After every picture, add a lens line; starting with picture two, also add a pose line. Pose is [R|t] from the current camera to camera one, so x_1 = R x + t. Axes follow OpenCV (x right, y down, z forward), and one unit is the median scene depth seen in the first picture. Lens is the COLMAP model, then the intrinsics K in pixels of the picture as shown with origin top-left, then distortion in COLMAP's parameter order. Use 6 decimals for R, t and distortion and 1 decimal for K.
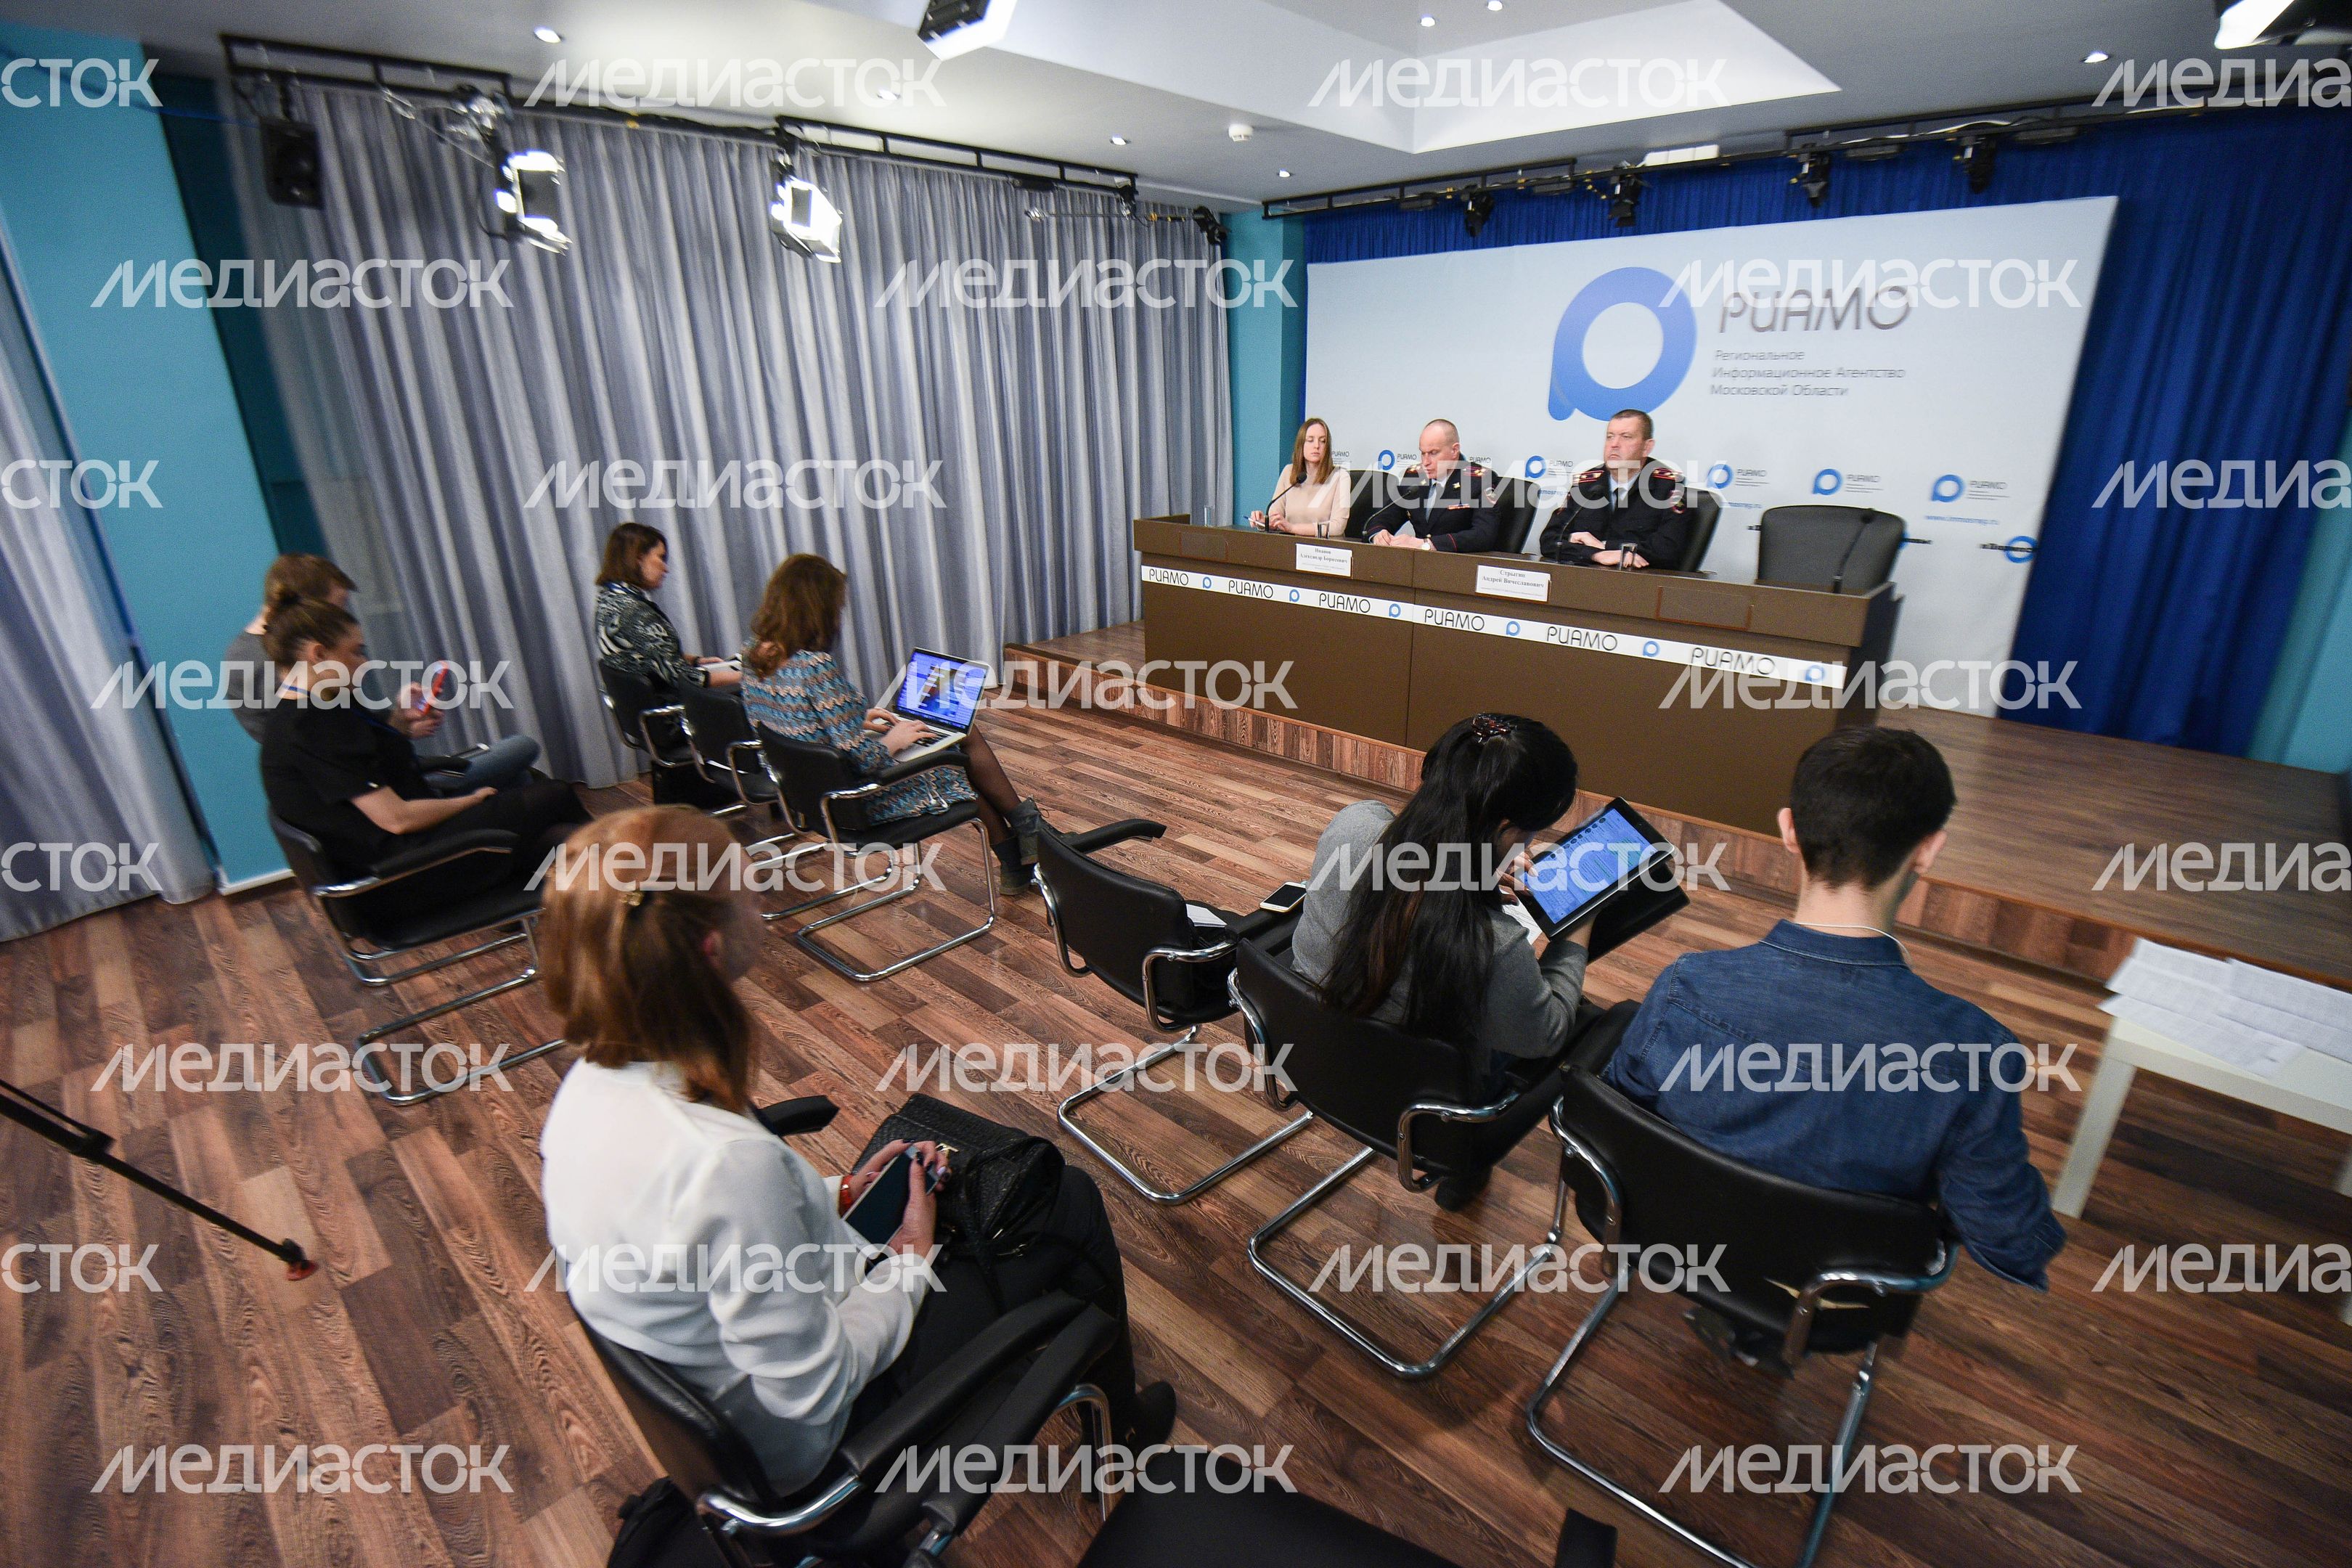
lens RADIAL K [[1089.7, 0, 1207.1], [0, 1089.7, 801.3], [0, 0, 1]] dist [-0.000671, -0.021569]
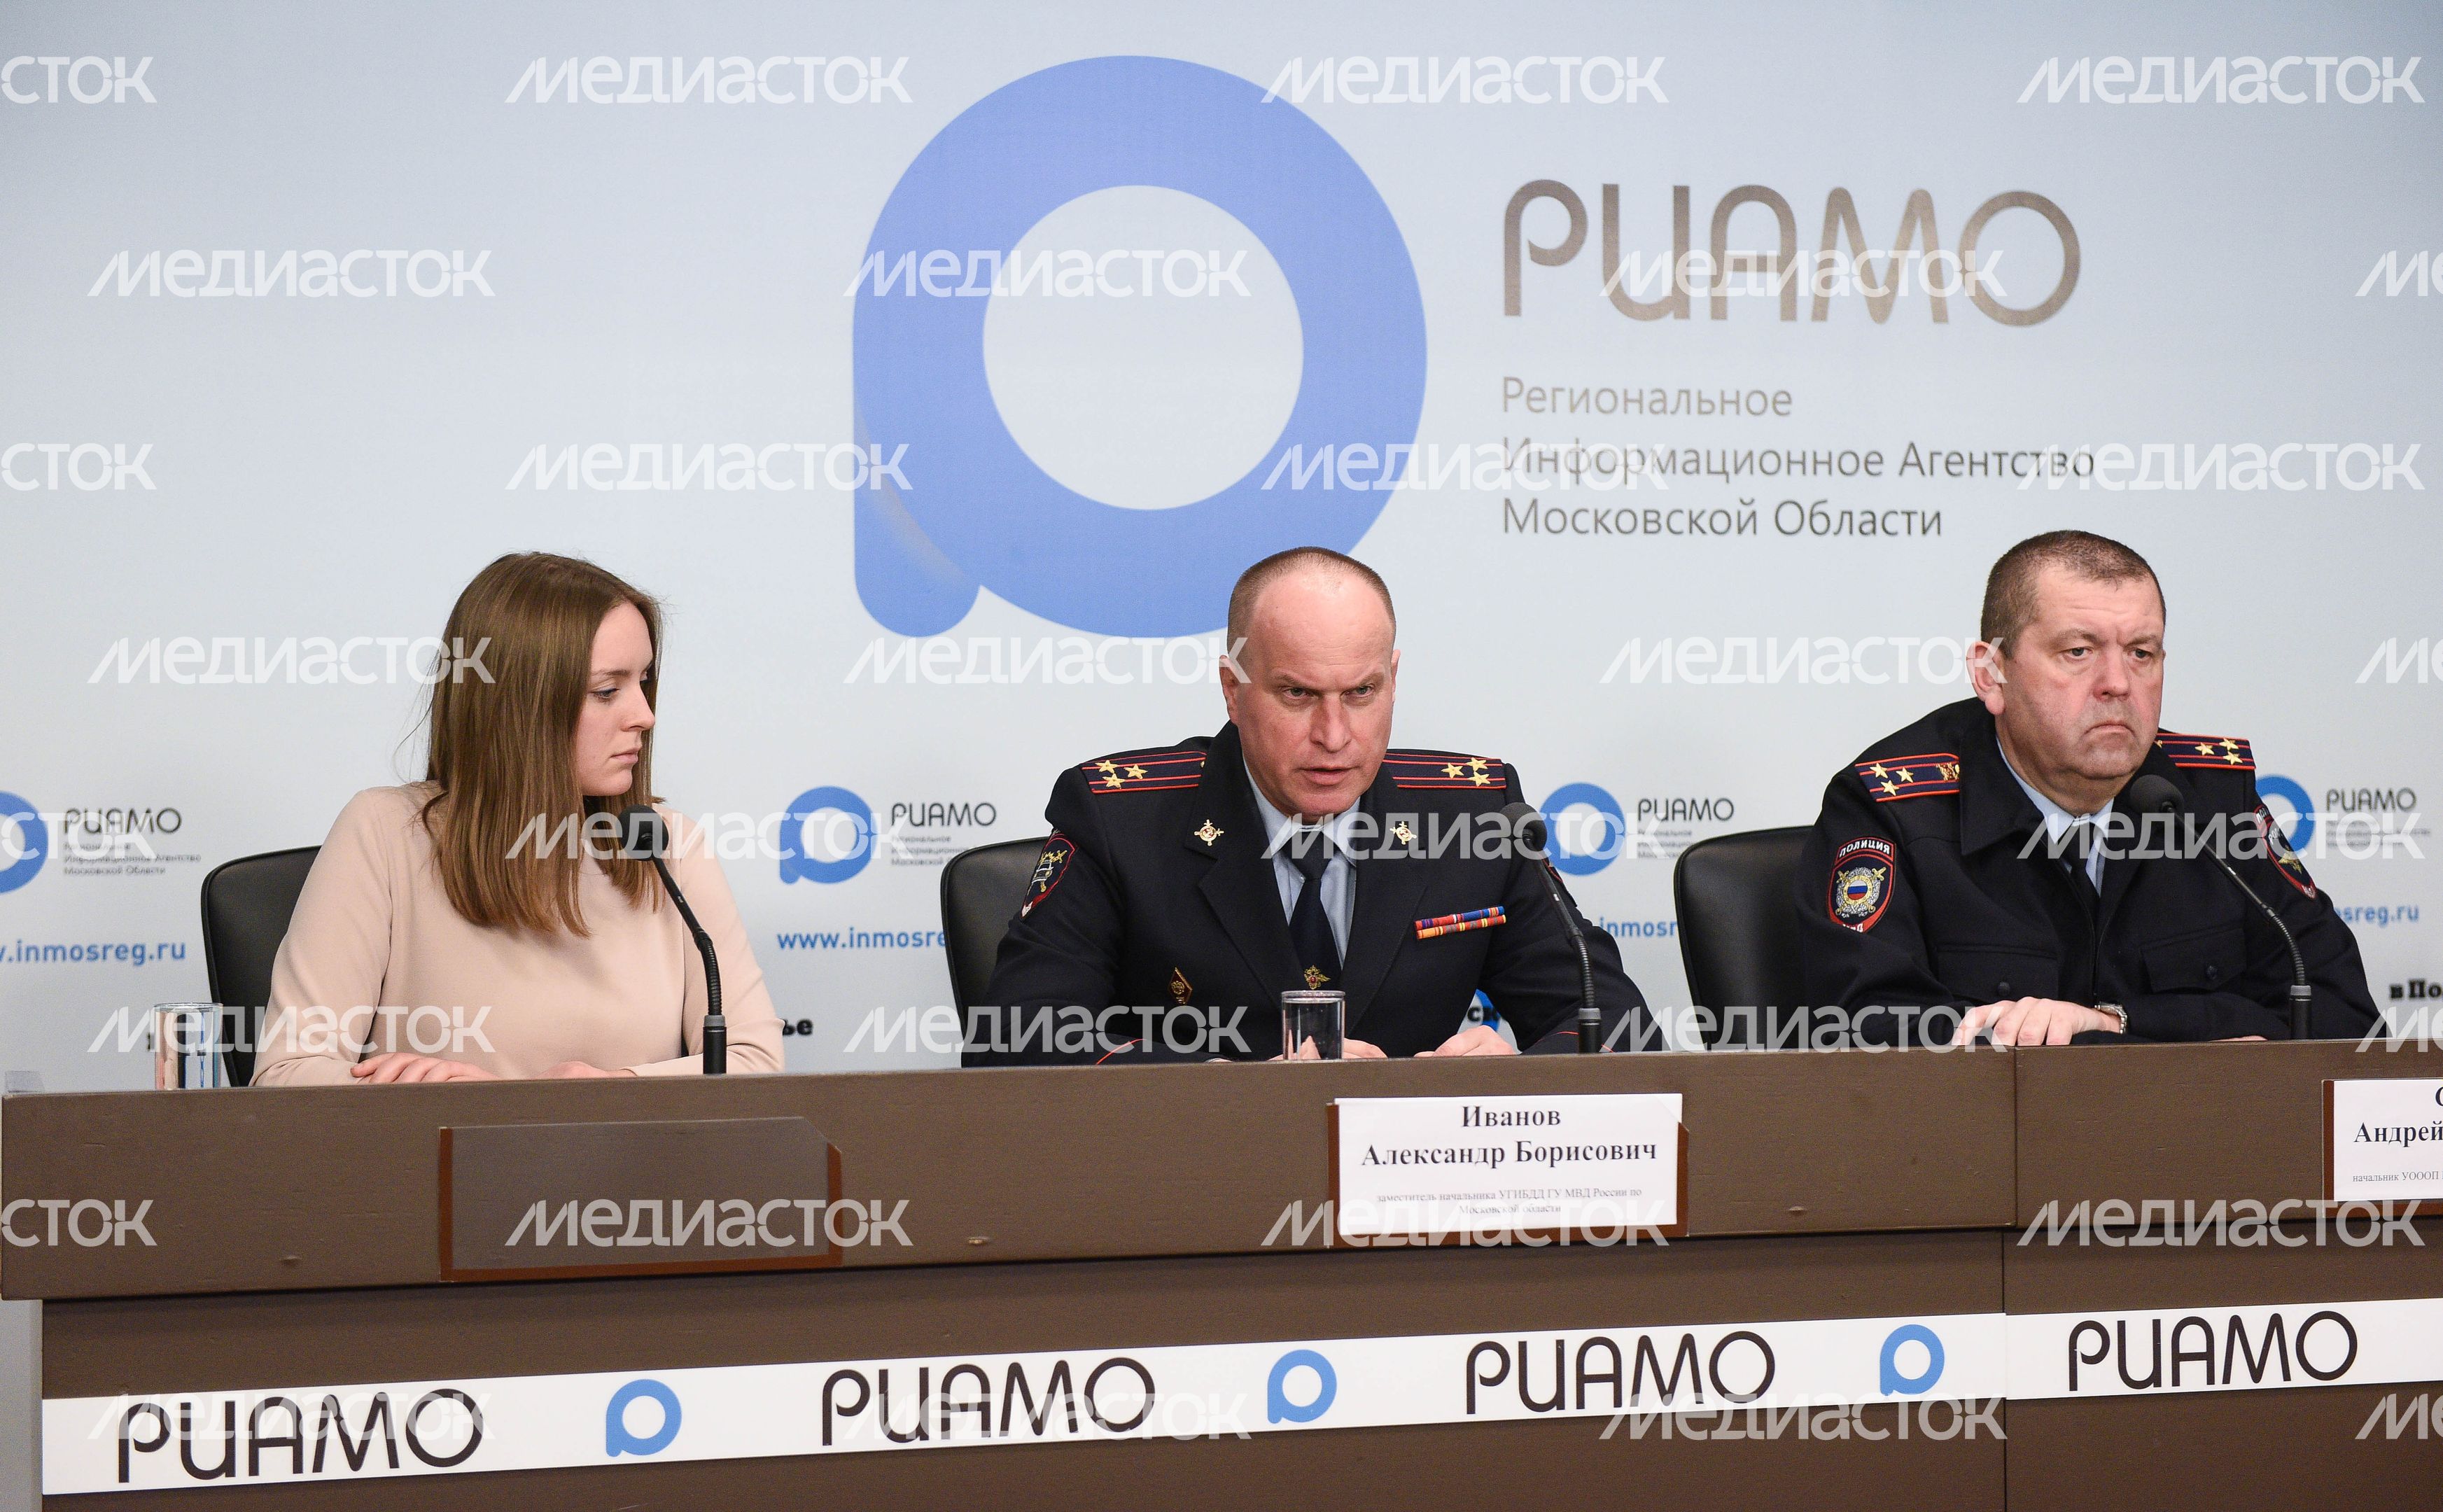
lens RADIAL K [[4560.2, 0, 1220.8], [0, 4560.2, 762.5], [0, 0, 1]] dist [0.128827, -0.153888]
pose [[0.529101, 0.009506, 0.848506, -0.590596], [0.308643, 0.929292, -0.202871, -0.139856], [-0.790438, 0.369224, 0.488755, 0.622665]]
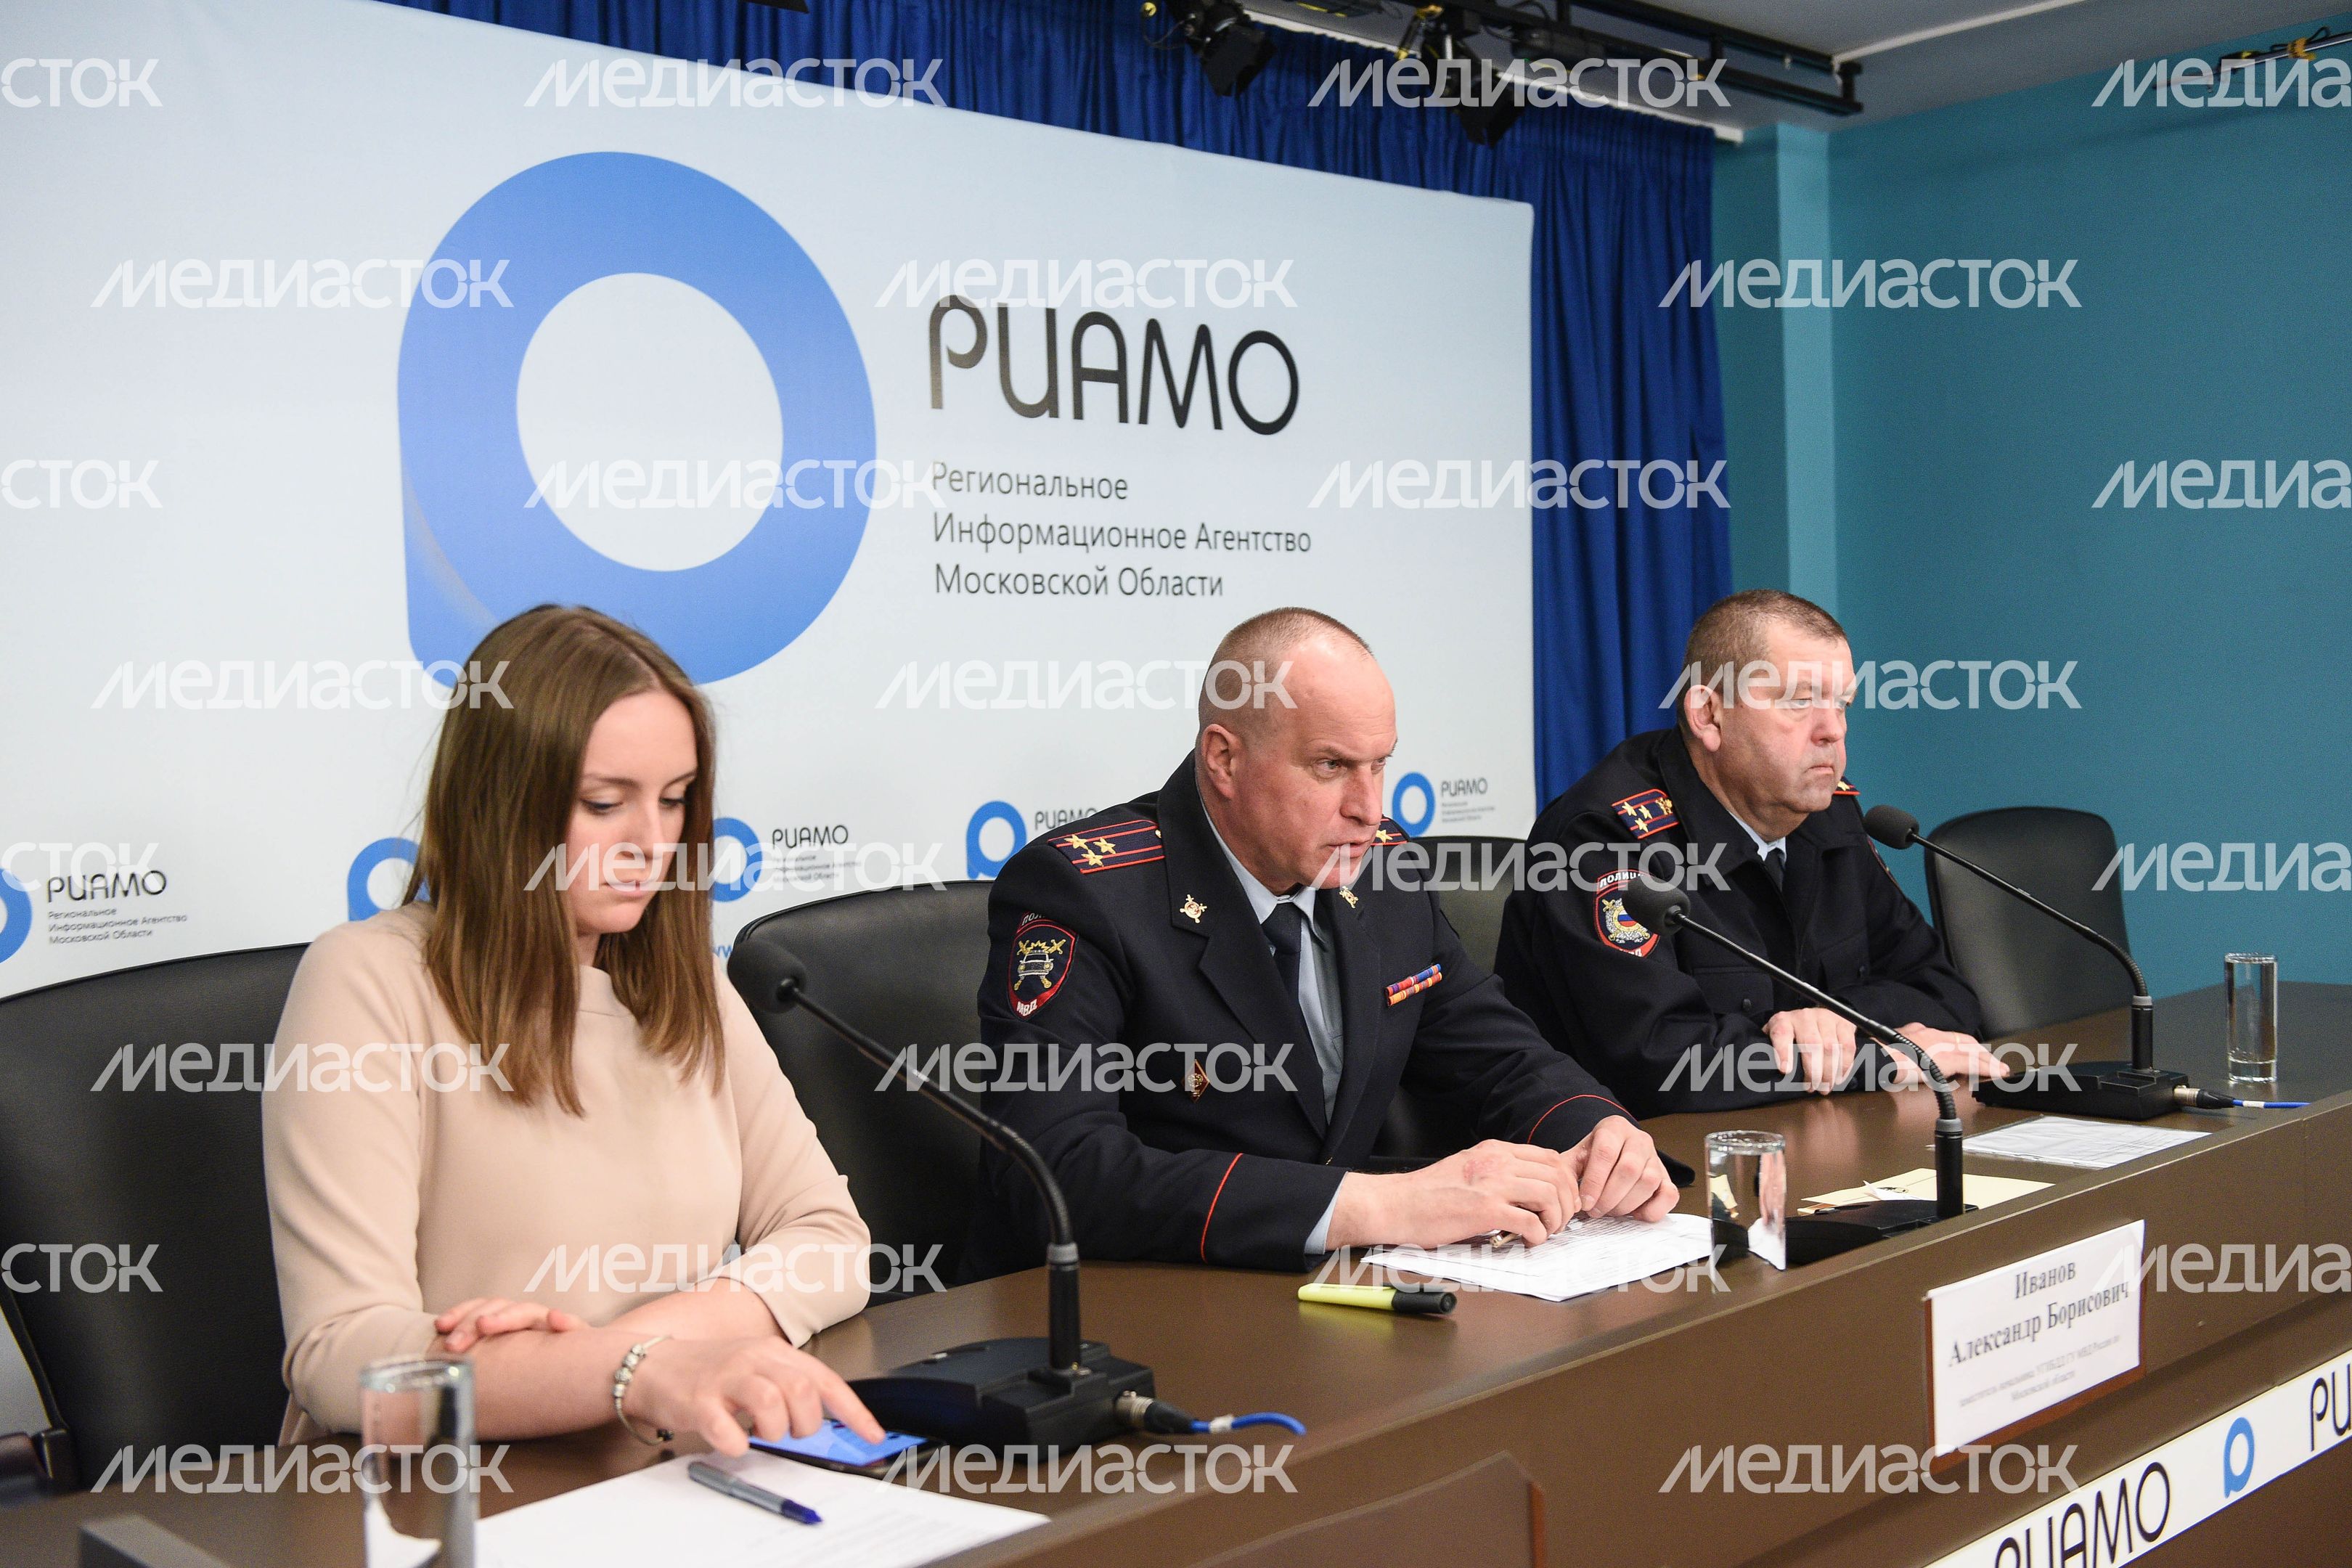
lens RADIAL K [[2406.7, 0, 1172.6], [0, 2406.7, 785.2], [0, 0, 1]] dist [0.025525, 0.003169]
pose [[0.074013, -0.025817, 0.996923, -0.255186], [0.388850, 0.921288, -0.005010, -0.341848], [-0.918324, 0.388024, 0.078226, 1.052638]]
